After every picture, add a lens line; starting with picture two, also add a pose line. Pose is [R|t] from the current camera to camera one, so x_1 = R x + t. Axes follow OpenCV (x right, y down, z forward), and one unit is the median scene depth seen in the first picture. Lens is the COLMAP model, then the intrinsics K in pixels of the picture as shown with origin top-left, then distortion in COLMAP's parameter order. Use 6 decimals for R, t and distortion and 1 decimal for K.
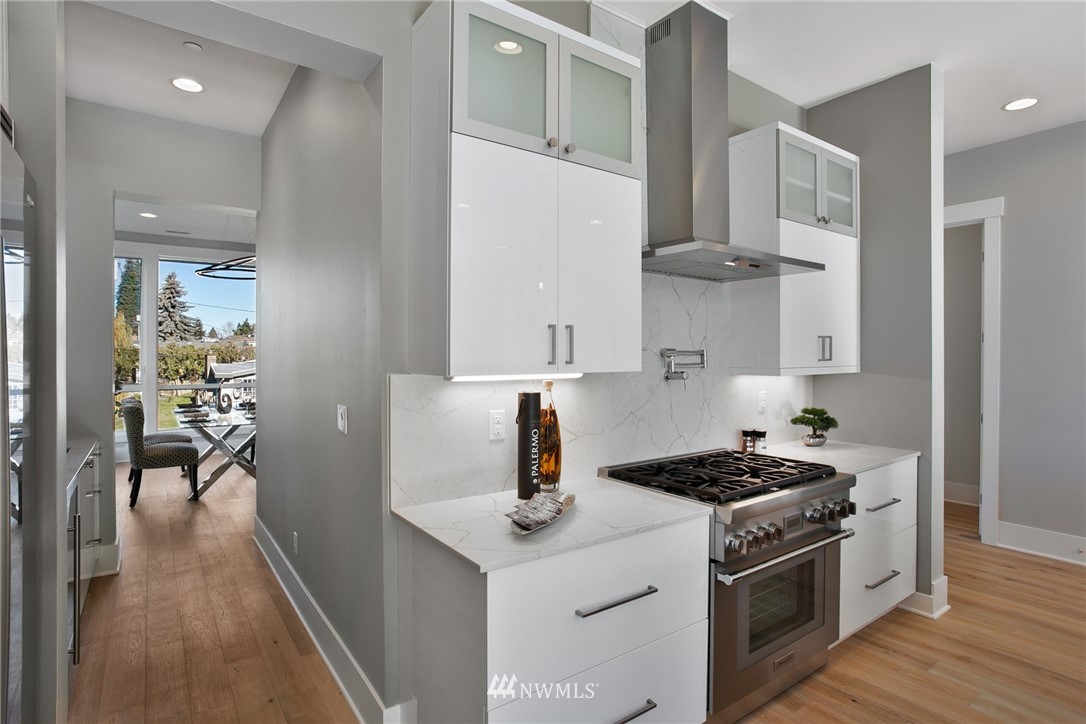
lens RADIAL K [[539.9, 0, 543.0], [0, 539.9, 362.0], [0, 0, 1]] dist [0.000487, 0.000399]
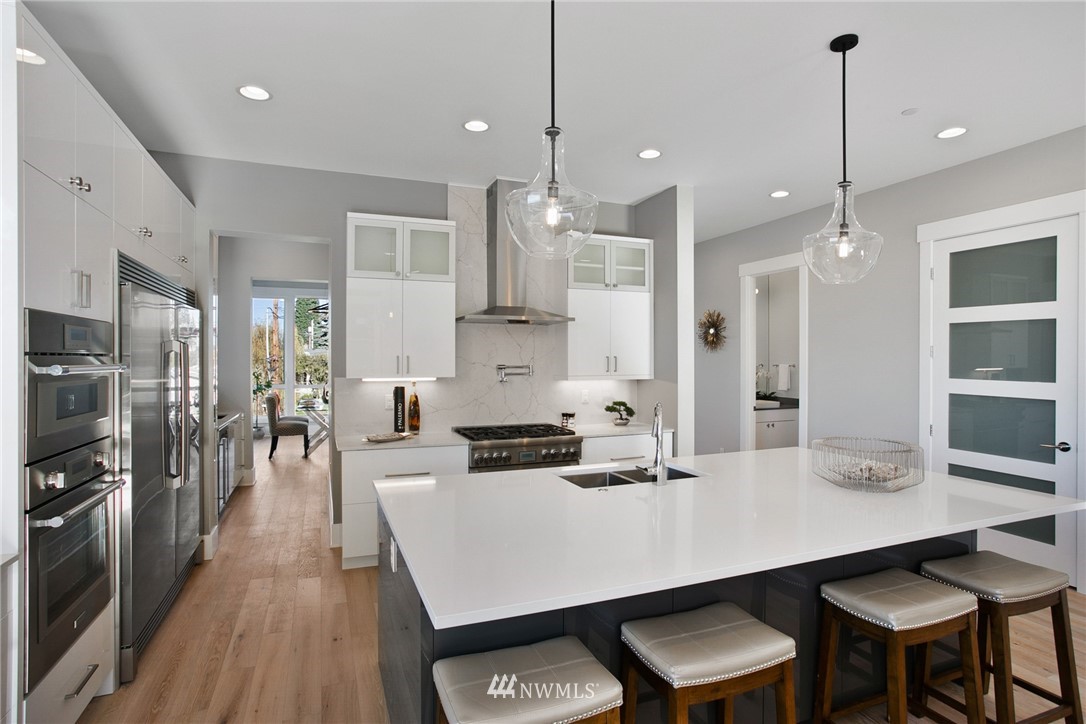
lens RADIAL K [[554.0, 0, 543.0], [0, 554.0, 362.0], [0, 0, 1]] dist [-0.001802, -0.000079]
pose [[0.968720, 0.000229, -0.248157, 0.693973], [-0.002746, 0.999948, -0.009795, -0.012710], [0.248142, 0.010170, 0.968670, -0.634743]]
